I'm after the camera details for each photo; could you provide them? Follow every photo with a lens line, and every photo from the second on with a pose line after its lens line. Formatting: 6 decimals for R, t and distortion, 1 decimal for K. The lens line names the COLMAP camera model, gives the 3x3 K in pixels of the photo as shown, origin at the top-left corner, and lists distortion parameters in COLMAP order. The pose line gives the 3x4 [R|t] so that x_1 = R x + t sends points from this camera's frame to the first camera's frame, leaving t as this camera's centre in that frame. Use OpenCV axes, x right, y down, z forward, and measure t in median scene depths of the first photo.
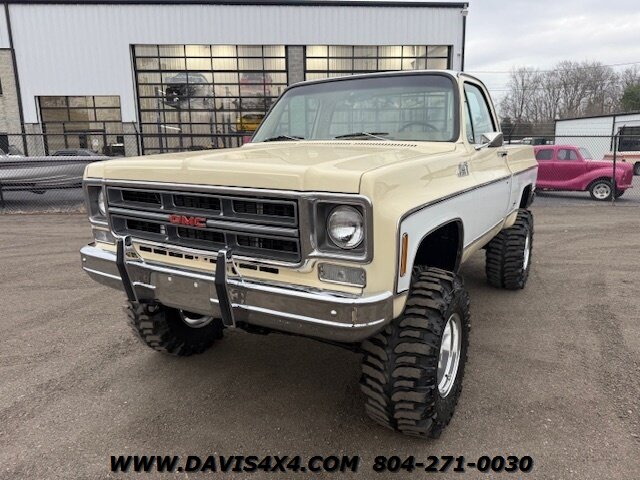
lens RADIAL K [[468.2, 0, 317.1], [0, 468.2, 236.9], [0, 0, 1]] dist [0.040826, -0.053109]
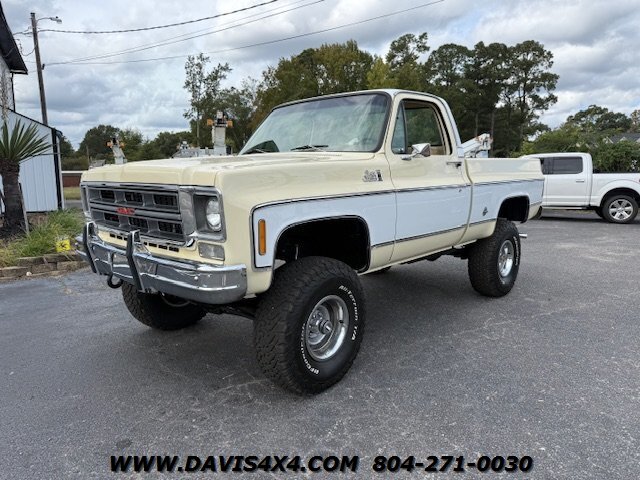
lens RADIAL K [[468.2, 0, 319.1], [0, 468.2, 243.3], [0, 0, 1]] dist [0.040826, -0.053109]
pose [[0.978542, 0.027329, -0.204226, 0.301251], [-0.034161, 0.998966, -0.030004, 0.043941], [0.203195, 0.036337, 0.978464, -0.098864]]
